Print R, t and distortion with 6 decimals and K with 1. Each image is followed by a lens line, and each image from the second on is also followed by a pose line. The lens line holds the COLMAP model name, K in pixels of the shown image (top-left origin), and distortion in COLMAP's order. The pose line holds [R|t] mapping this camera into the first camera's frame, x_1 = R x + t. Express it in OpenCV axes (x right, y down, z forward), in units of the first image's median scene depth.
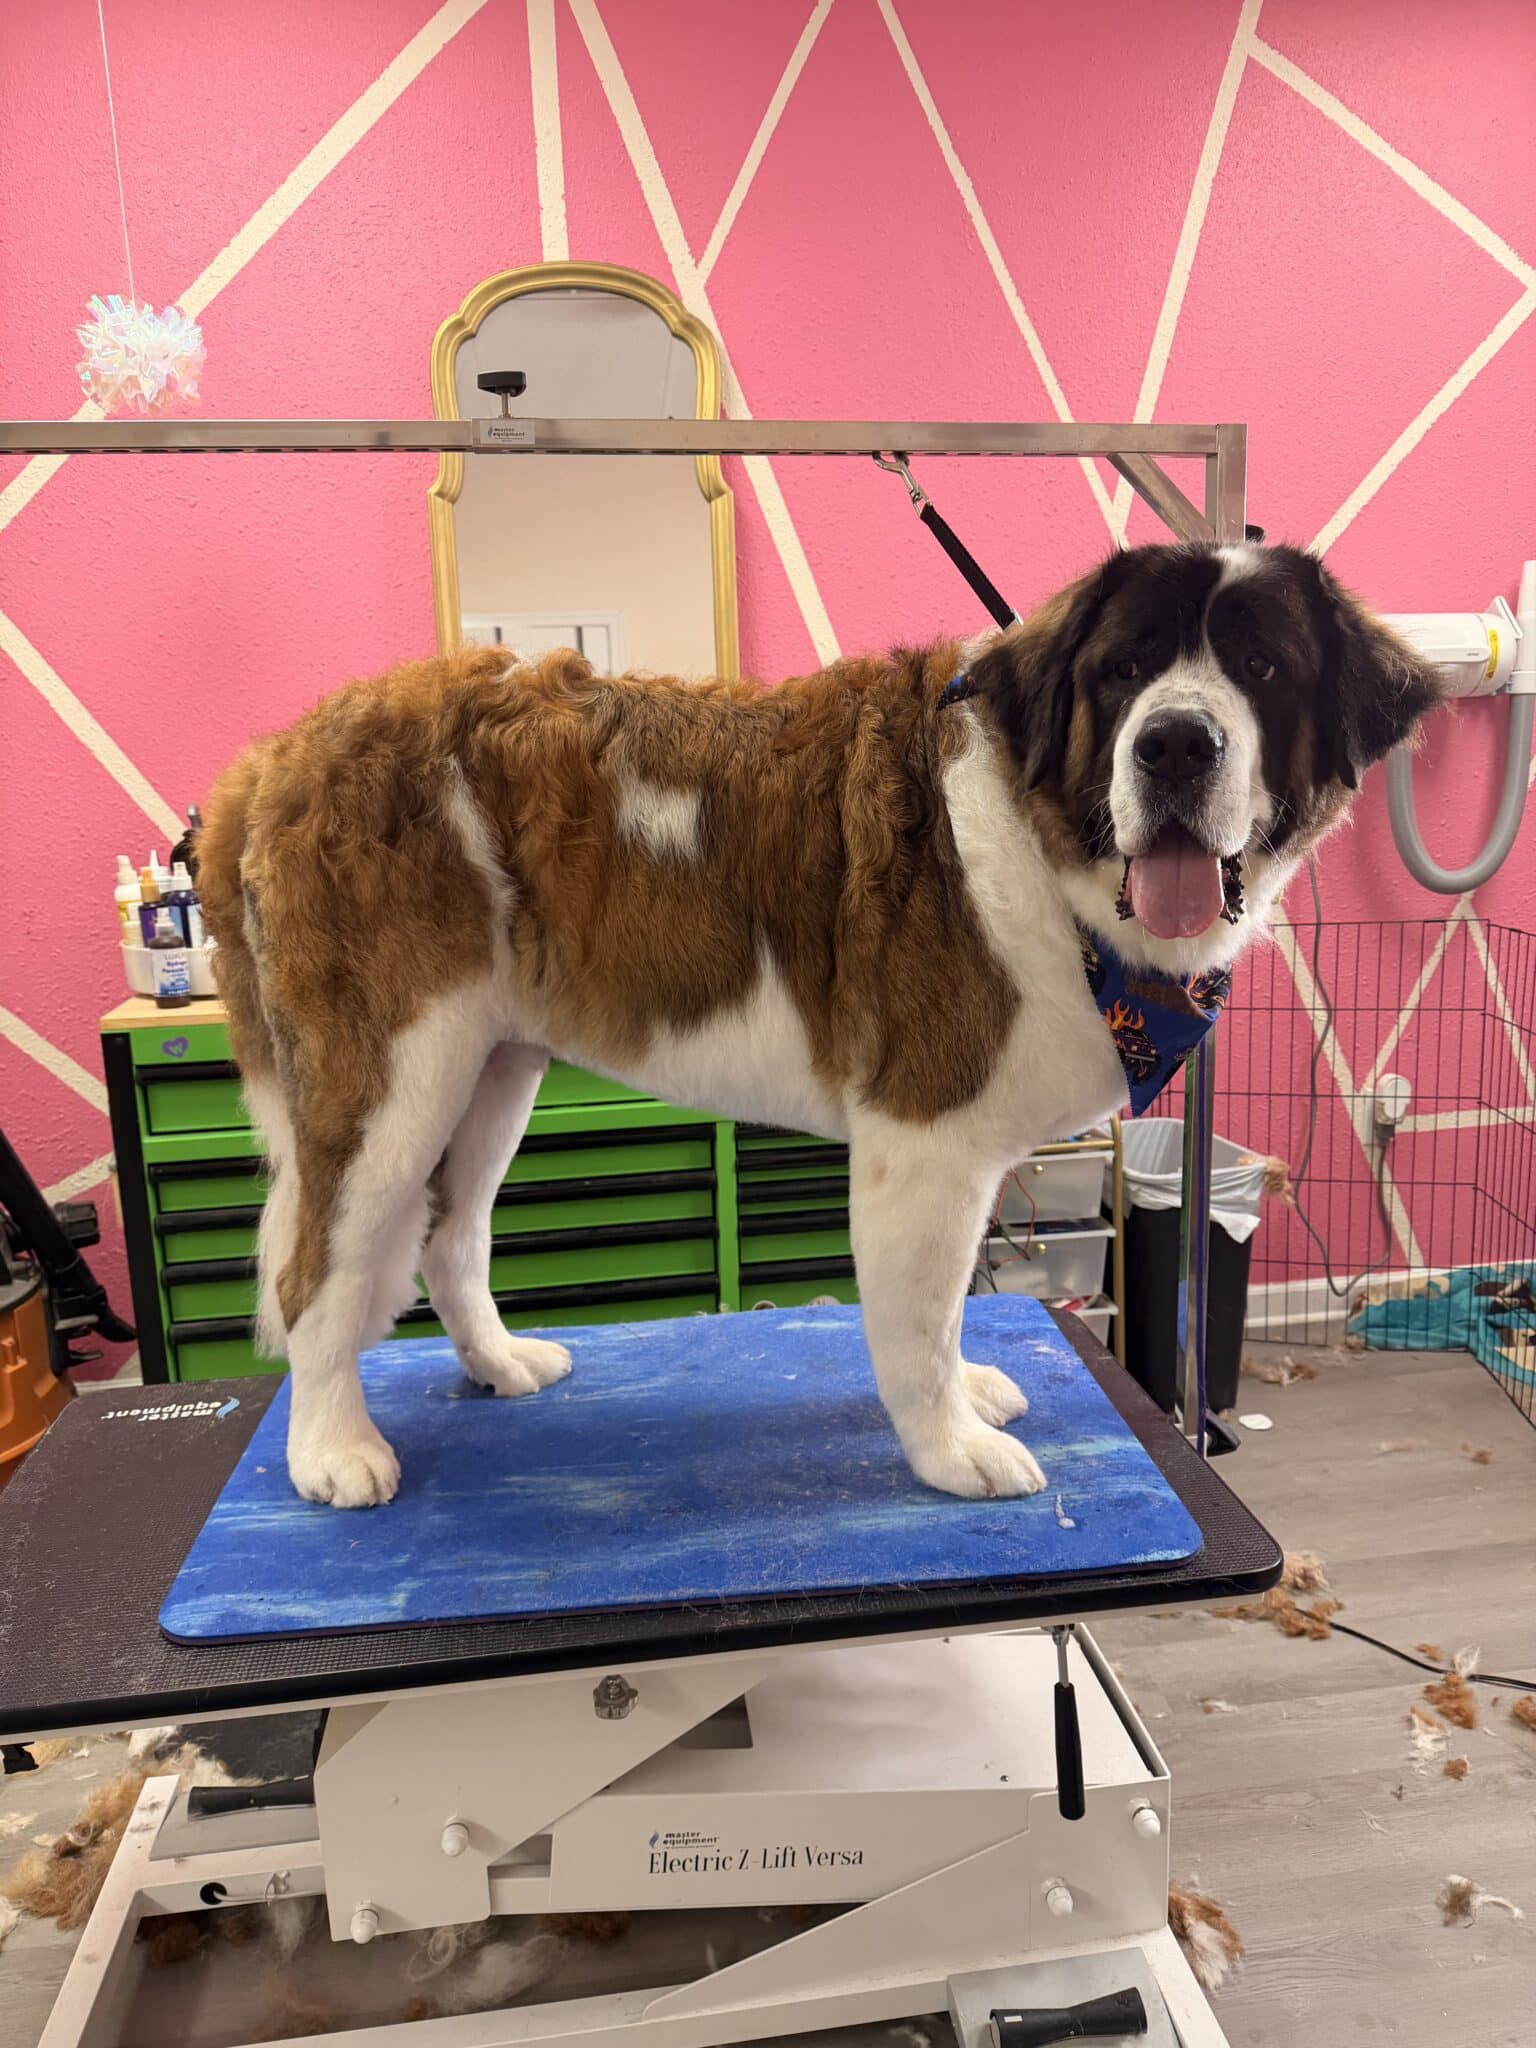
lens RADIAL K [[1455.4, 0, 768.0], [0, 1455.4, 1024.0], [0, 0, 1]] dist [-0.025380, 0.001685]
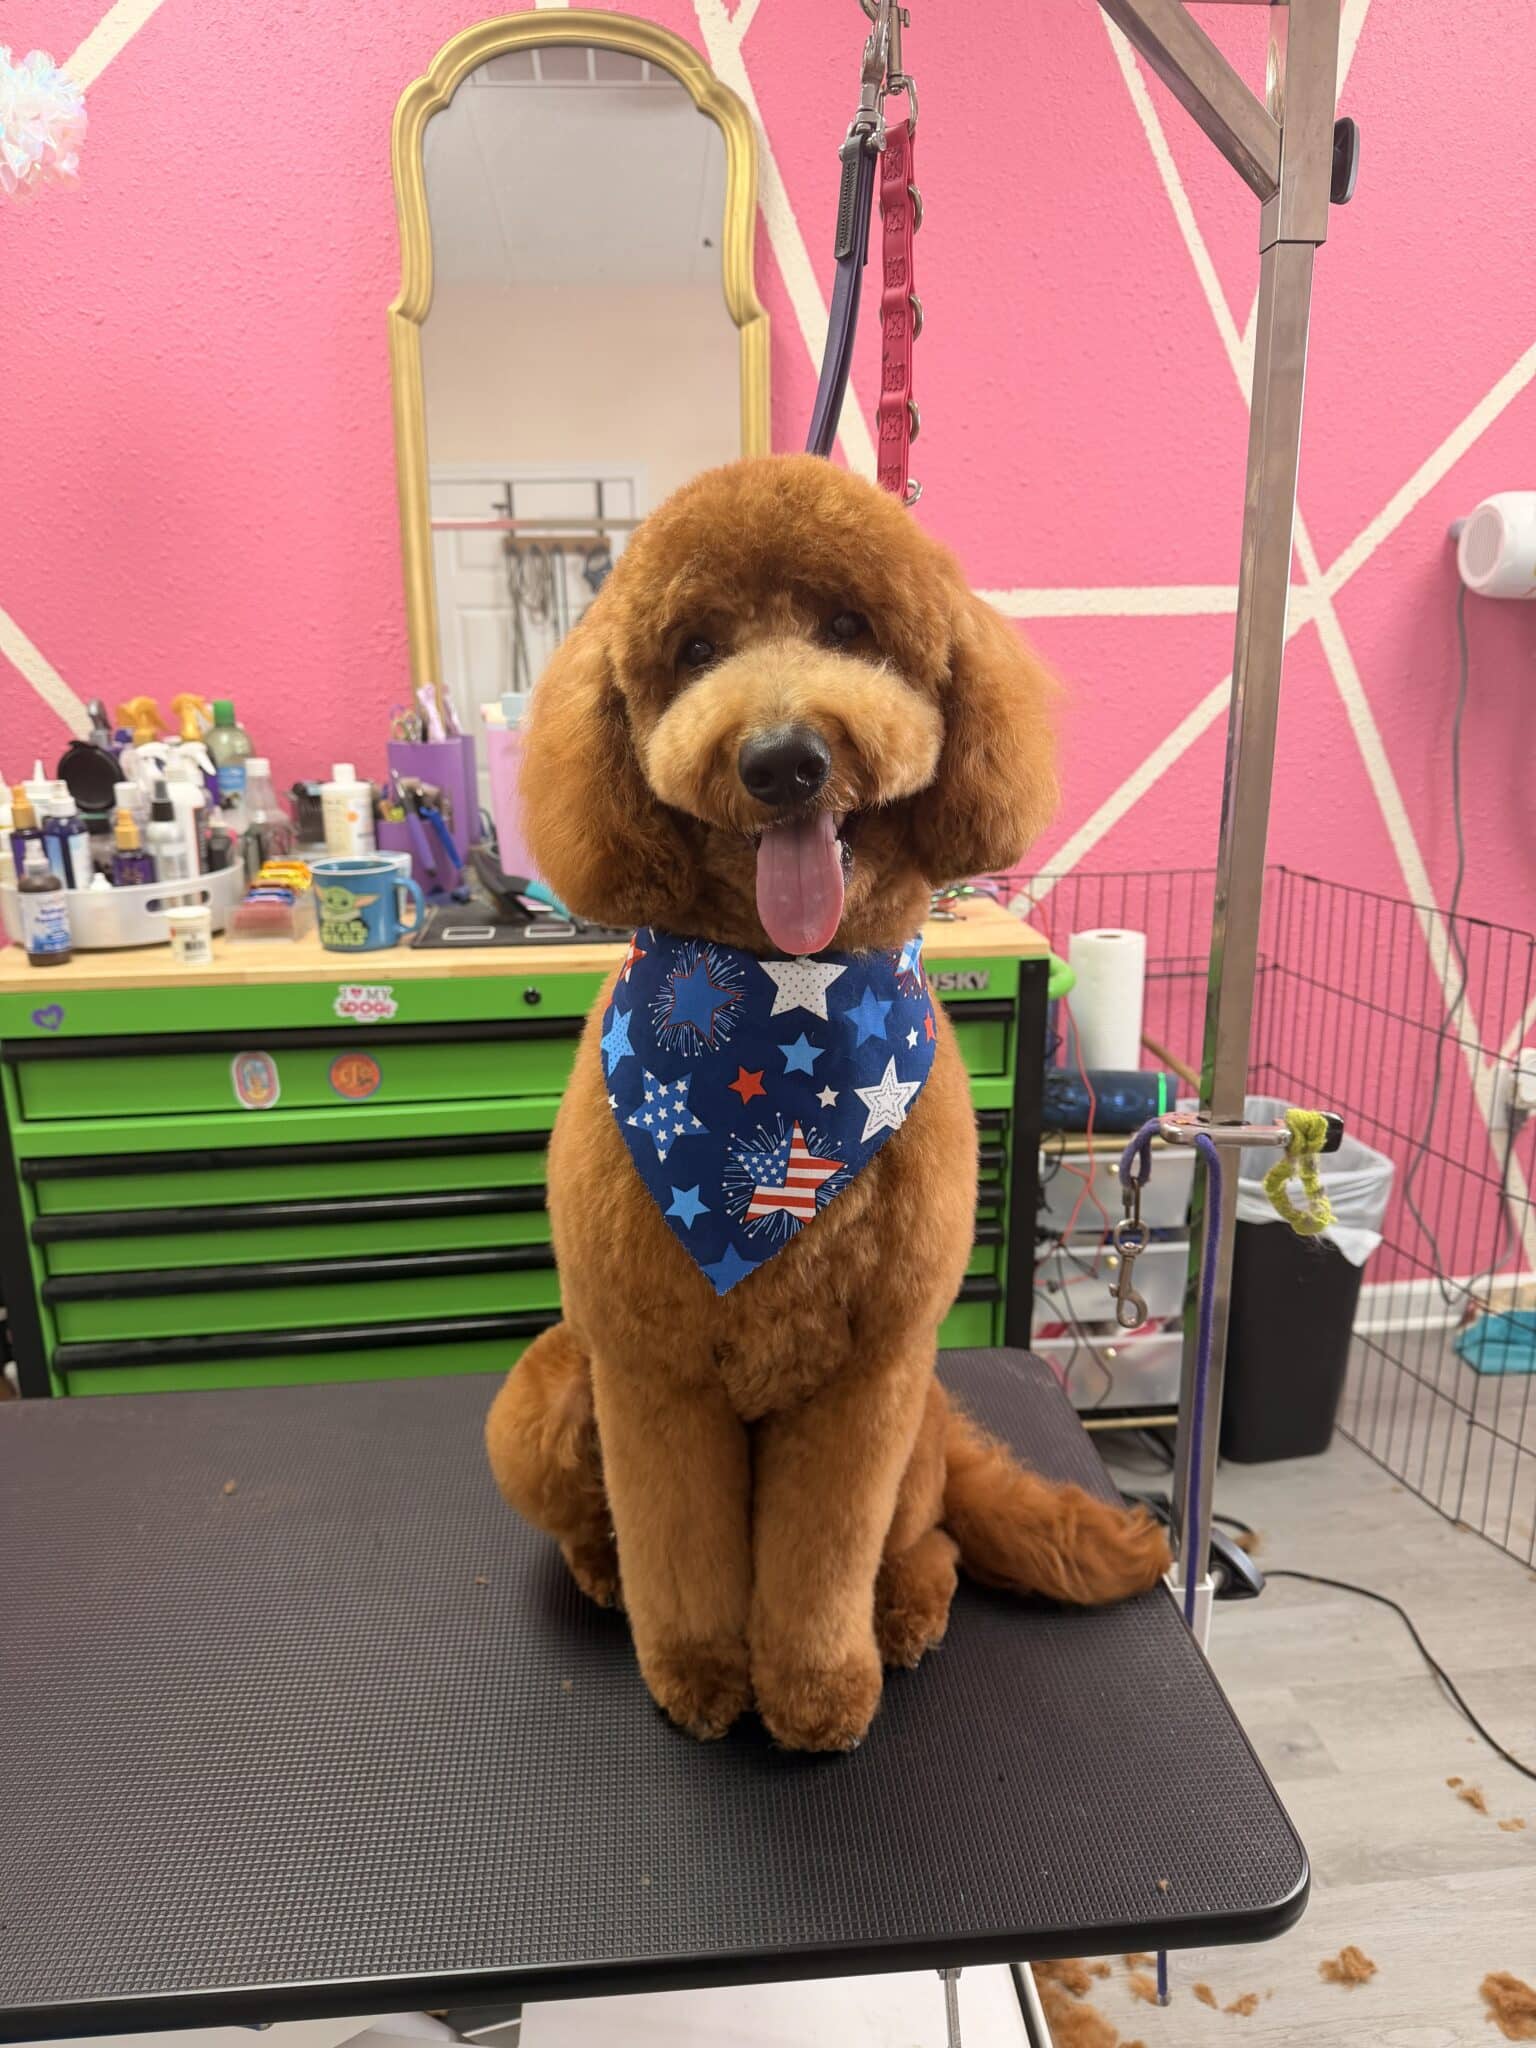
lens RADIAL K [[1455.4, 0, 768.0], [0, 1455.4, 1024.0], [0, 0, 1]] dist [-0.025380, 0.001685]
pose [[0.999332, 0.028576, -0.022783, 0.004630], [-0.026470, 0.995775, 0.087928, -0.049469], [0.025200, -0.087266, 0.995866, 0.175257]]
